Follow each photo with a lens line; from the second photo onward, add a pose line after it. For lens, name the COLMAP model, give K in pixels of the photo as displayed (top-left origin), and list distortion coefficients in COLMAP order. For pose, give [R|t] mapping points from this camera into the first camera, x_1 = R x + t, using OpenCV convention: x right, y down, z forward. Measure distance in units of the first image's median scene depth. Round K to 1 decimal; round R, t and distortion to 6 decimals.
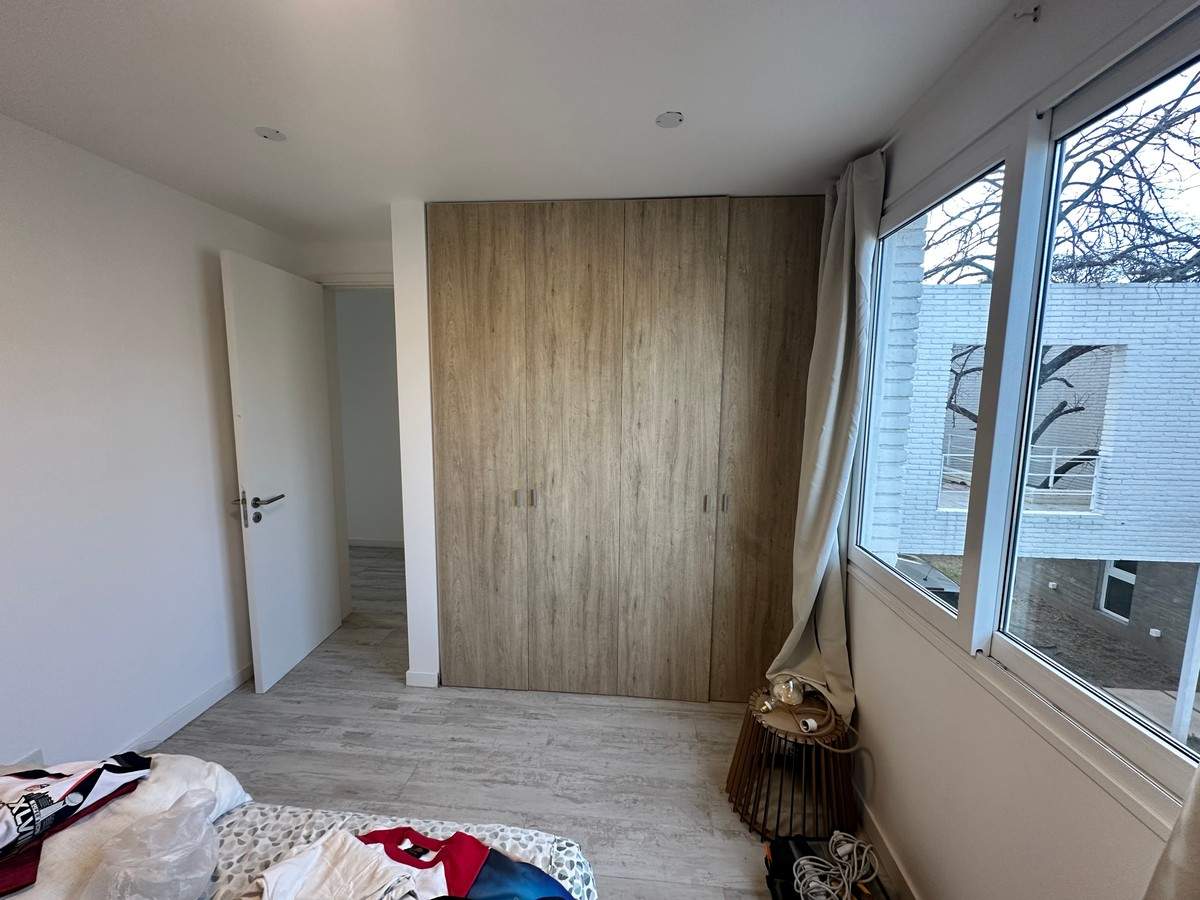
lens RADIAL K [[475.0, 0, 596.9], [0, 475.0, 448.7], [0, 0, 1]] dist [-0.001229, 0.000299]
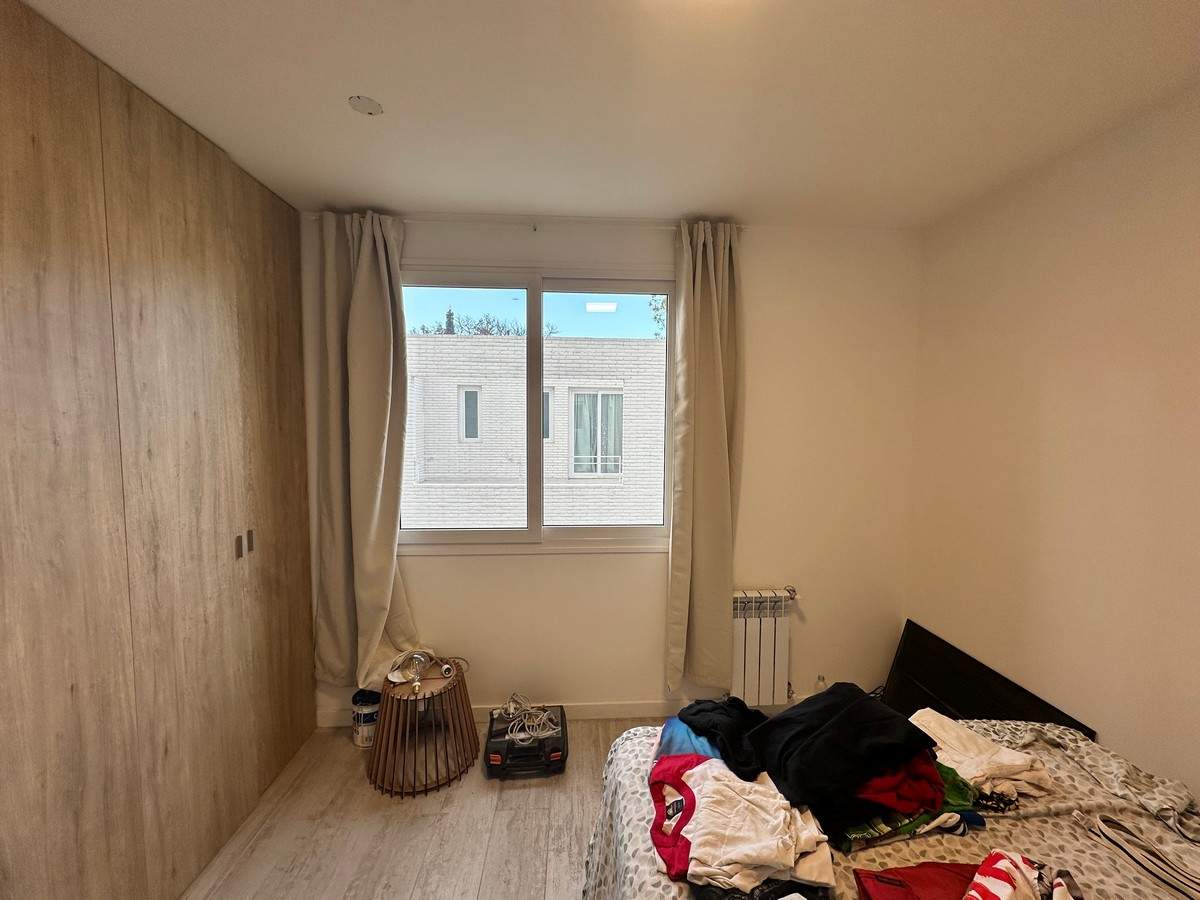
lens RADIAL K [[475.0, 0, 599.4], [0, 475.0, 448.8], [0, 0, 1]] dist [-0.001229, 0.000299]
pose [[-0.139418, -0.076397, 0.987282, -0.588658], [0.106812, 0.990042, 0.091694, -0.049746], [-0.984456, 0.118237, -0.129869, 0.512765]]
